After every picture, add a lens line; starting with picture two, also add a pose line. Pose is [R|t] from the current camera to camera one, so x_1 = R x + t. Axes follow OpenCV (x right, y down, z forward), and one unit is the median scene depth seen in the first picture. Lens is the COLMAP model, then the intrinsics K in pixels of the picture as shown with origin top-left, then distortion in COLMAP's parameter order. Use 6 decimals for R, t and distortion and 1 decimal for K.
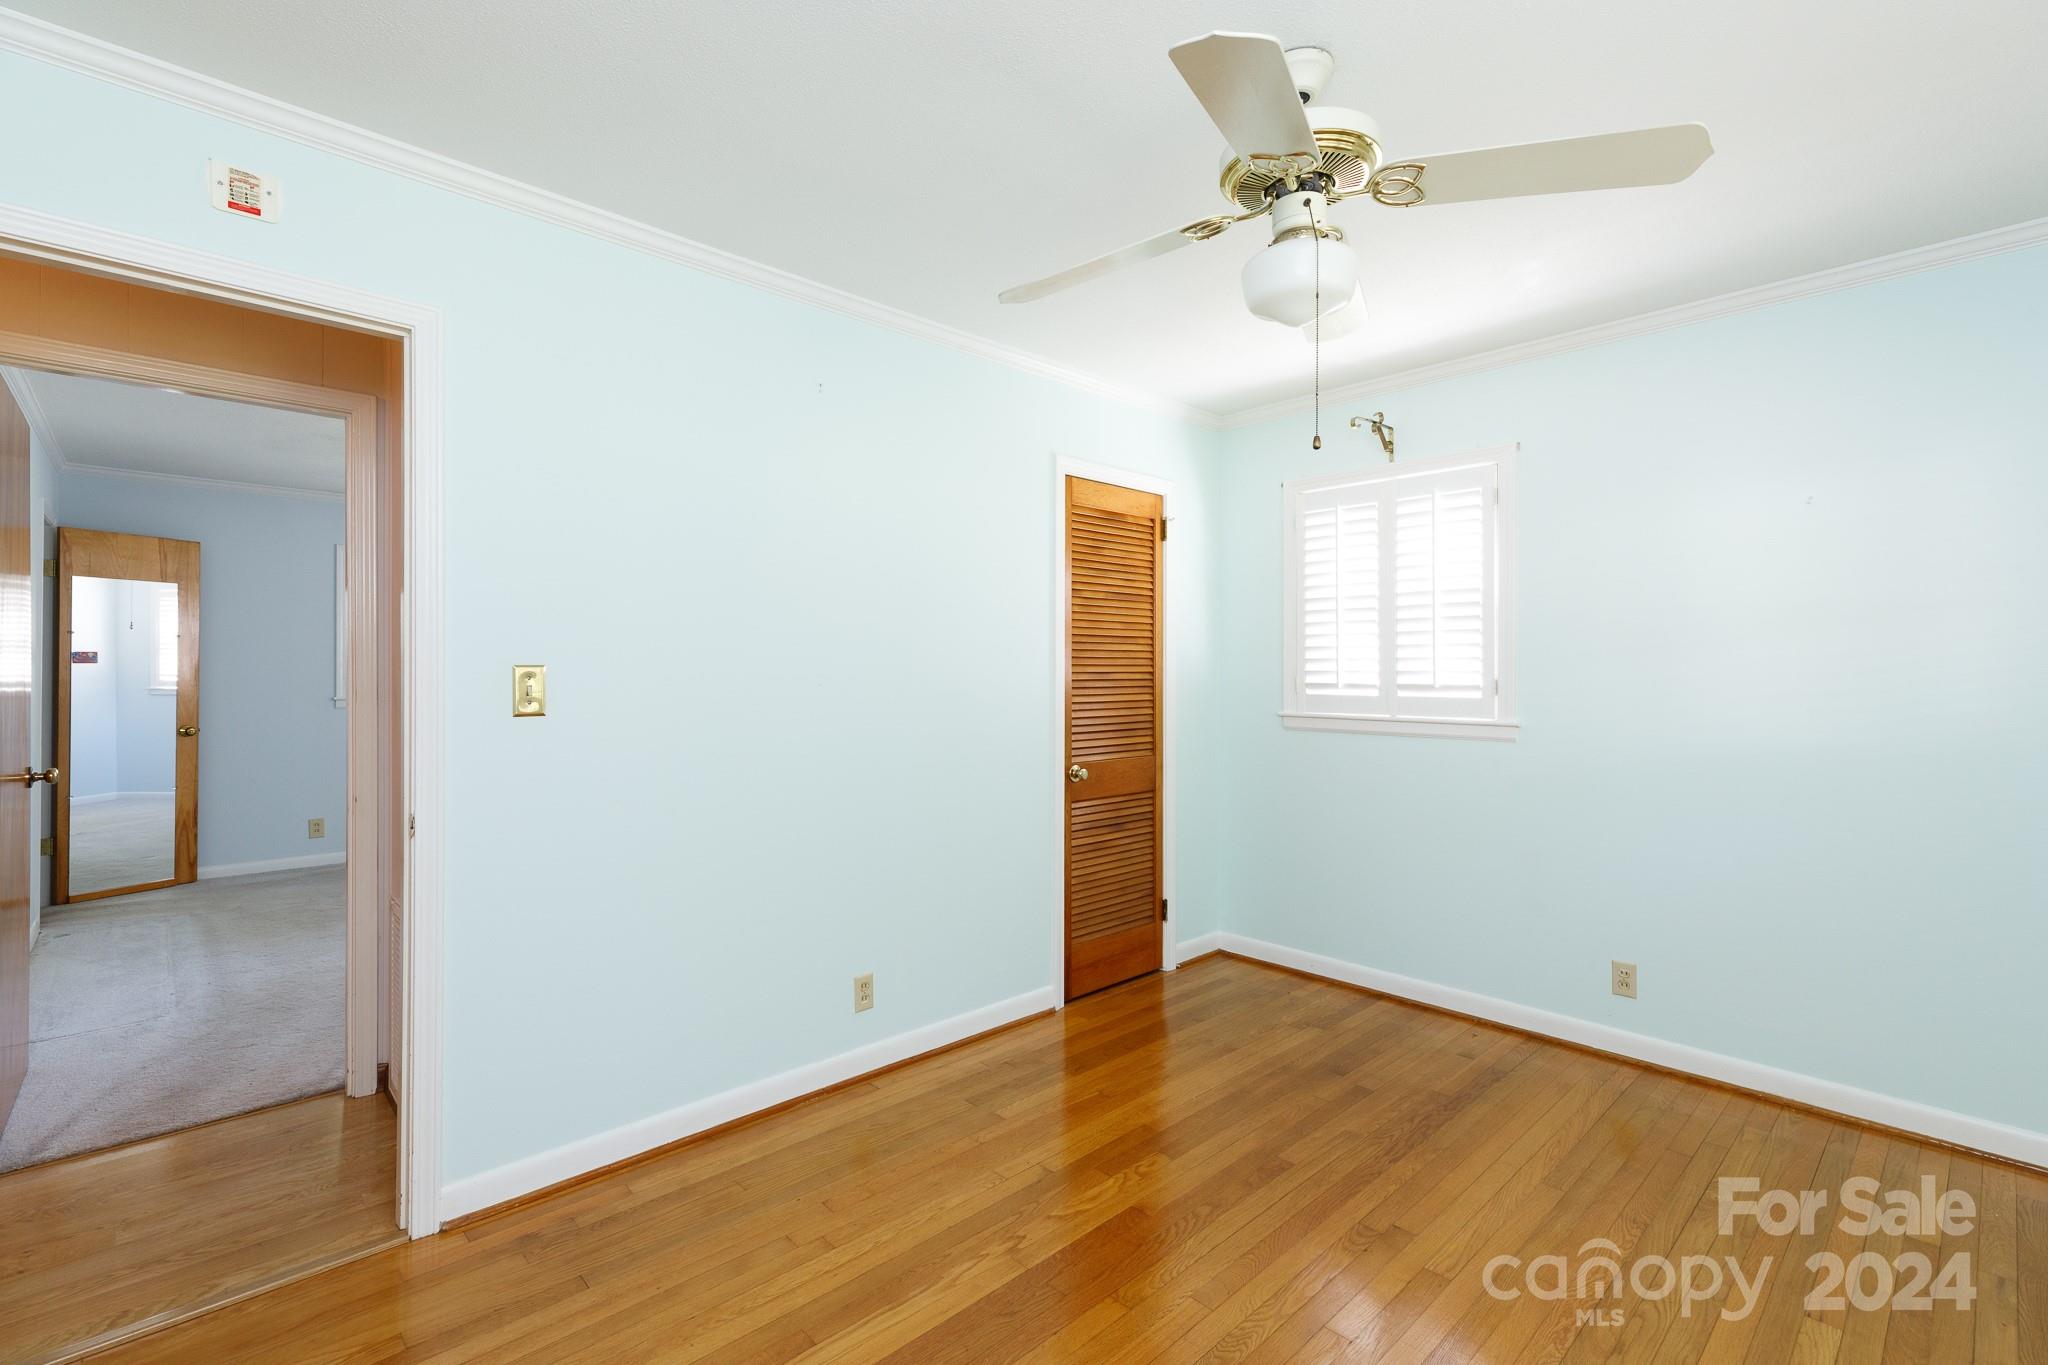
lens RADIAL K [[925.4, 0, 1027.4], [0, 925.4, 672.5], [0, 0, 1]] dist [0.015056, -0.001301]
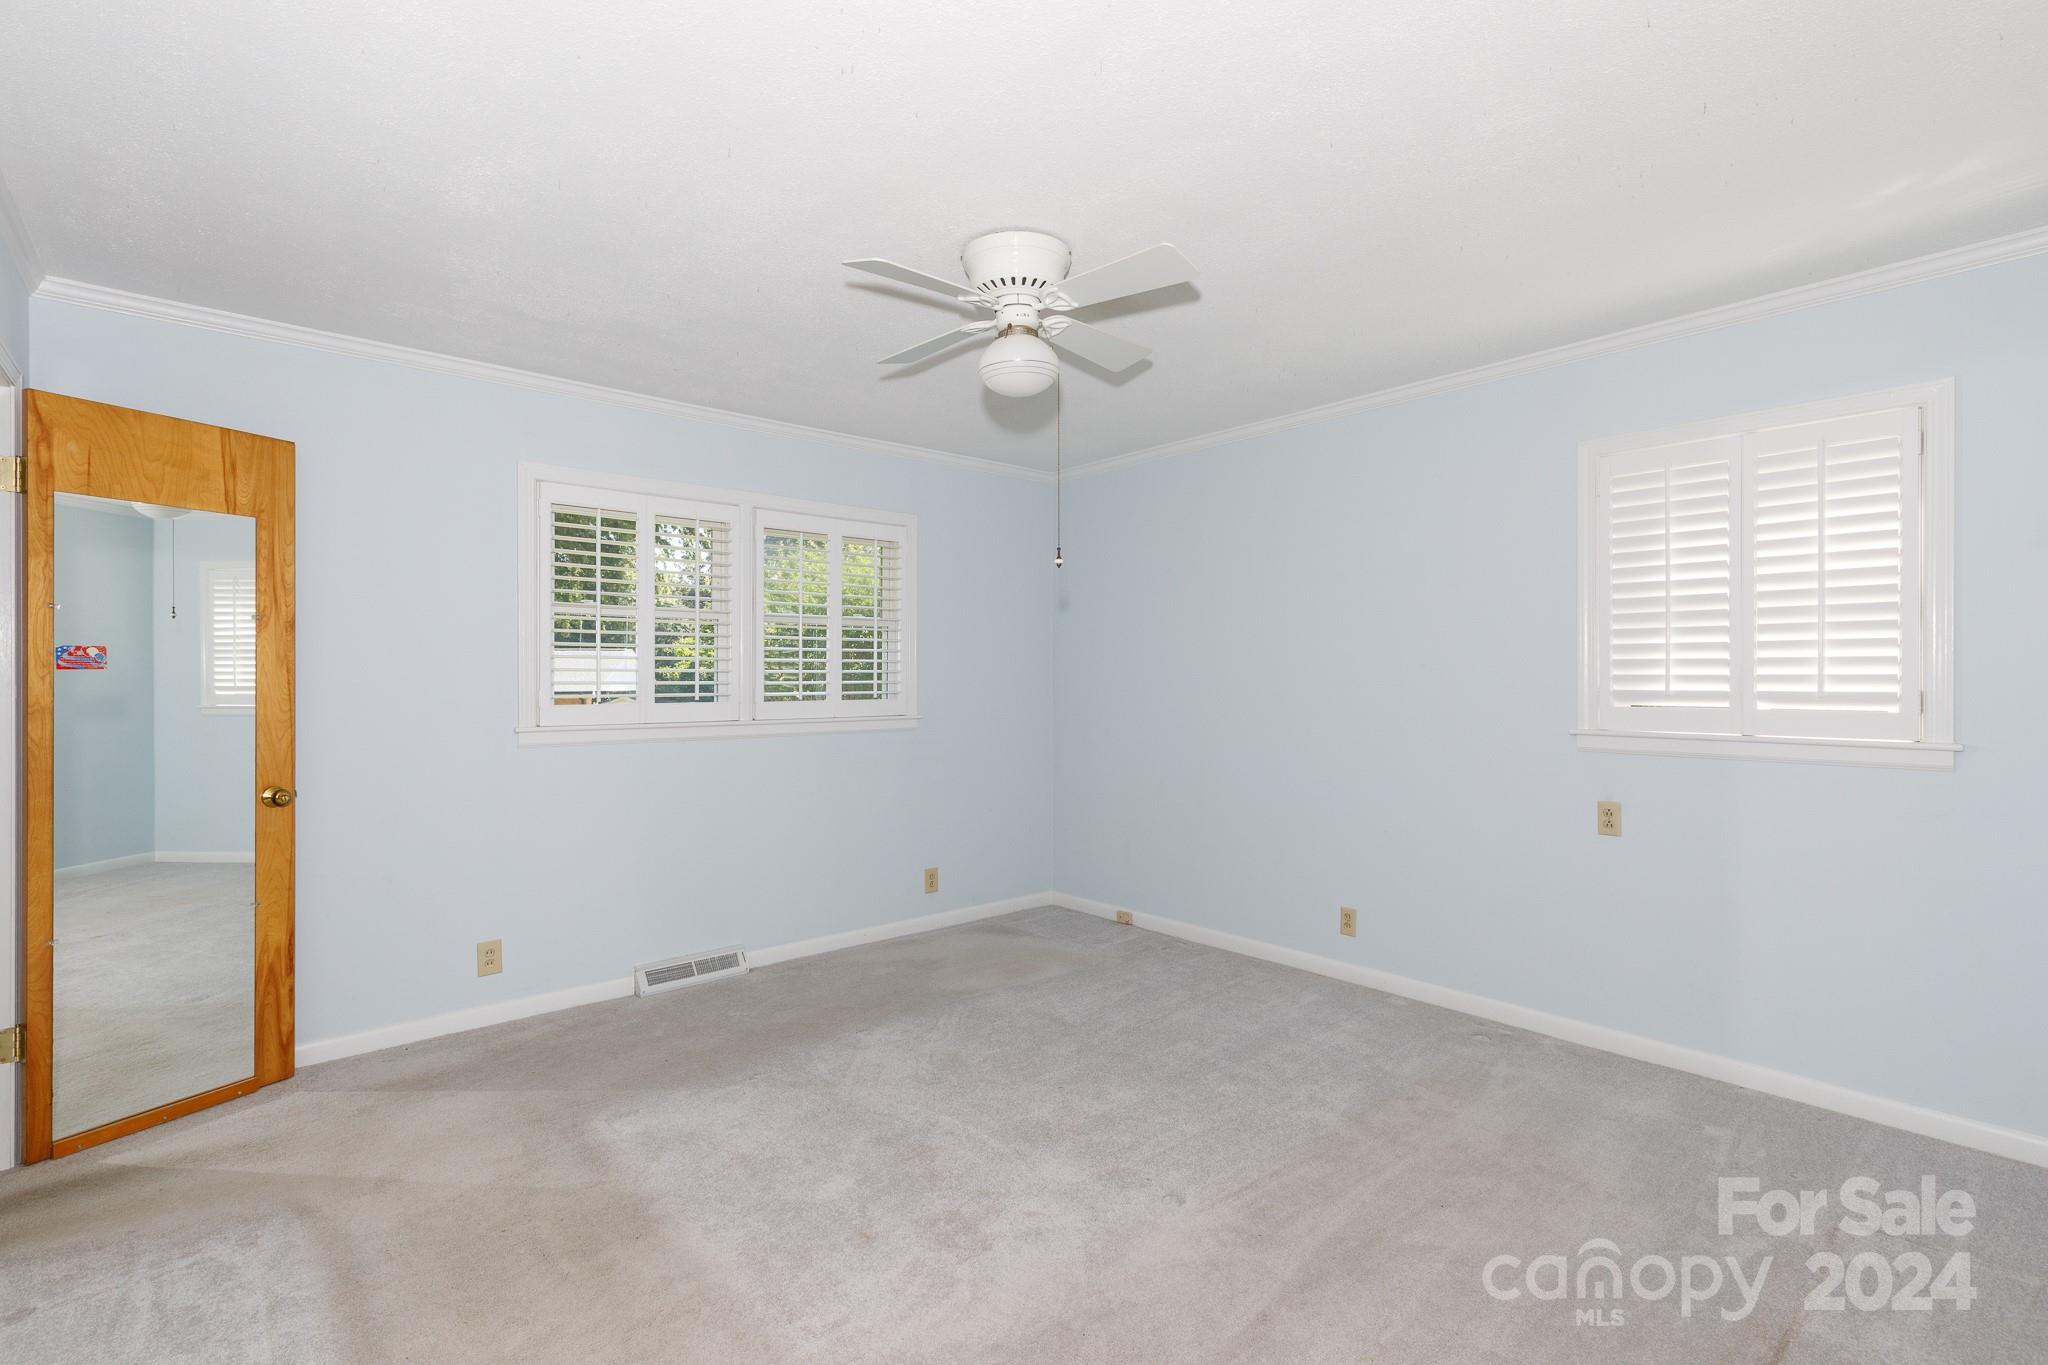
lens RADIAL K [[925.4, 0, 1026.2], [0, 925.4, 685.1], [0, 0, 1]] dist [0.015056, -0.001301]
pose [[0.999997, -0.000665, -0.002386, -0.308517], [0.000691, 0.999942, 0.010742, -0.004581], [0.002379, -0.010743, 0.999939, 0.308894]]
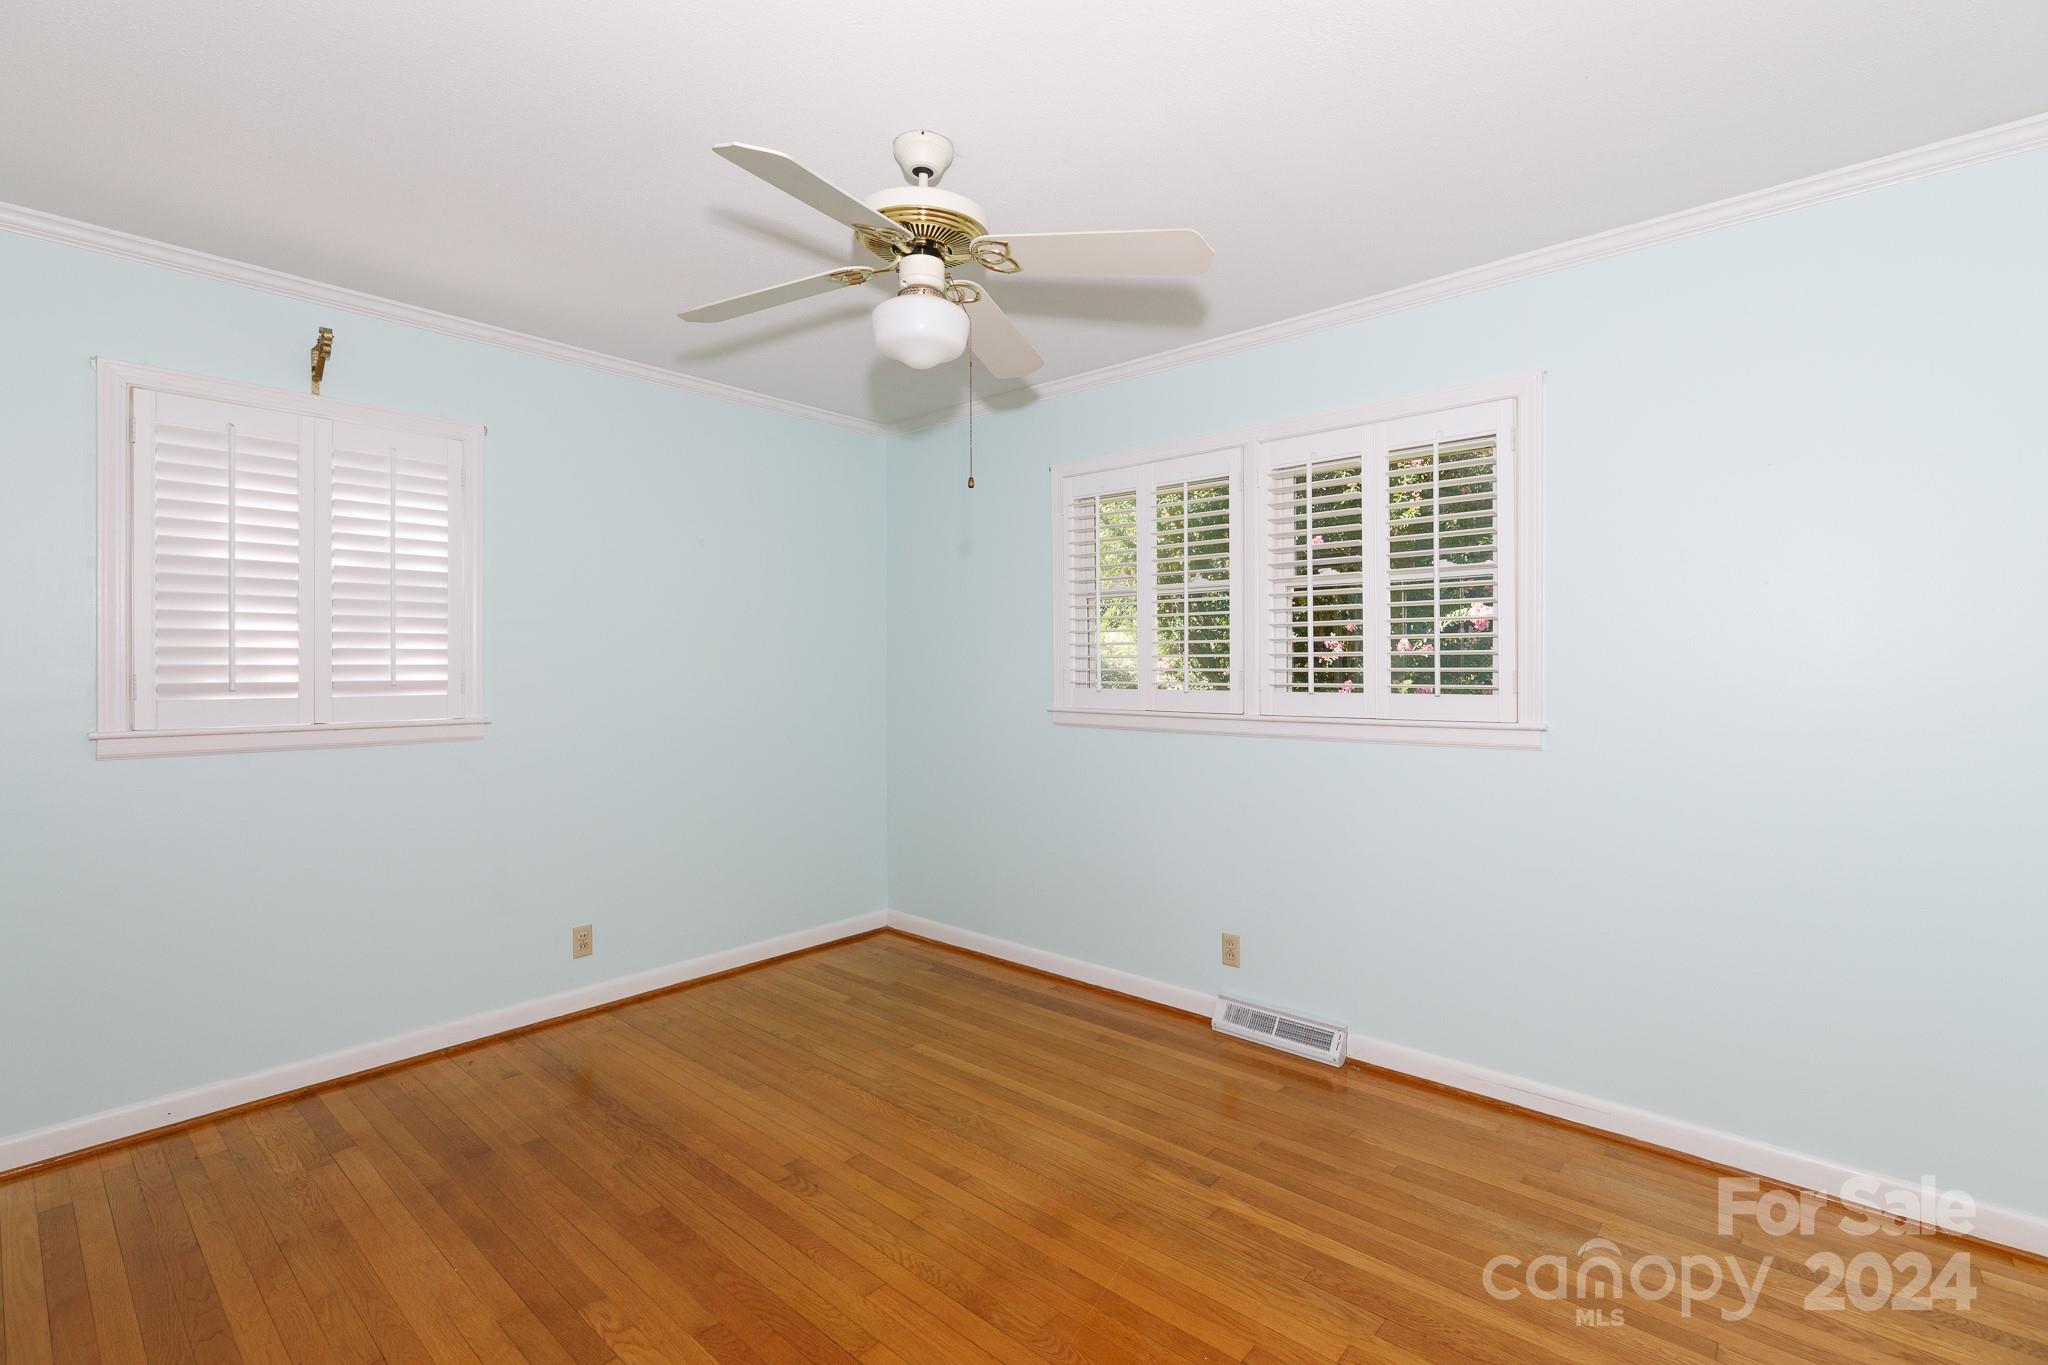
lens RADIAL K [[925.4, 0, 1022.4], [0, 925.4, 668.1], [0, 0, 1]] dist [0.015056, -0.001301]
pose [[-0.092809, -0.003400, 0.995678, -0.635093], [-0.000098, 0.999994, 0.003405, -0.003575], [-0.995684, 0.000218, -0.092808, 0.708538]]
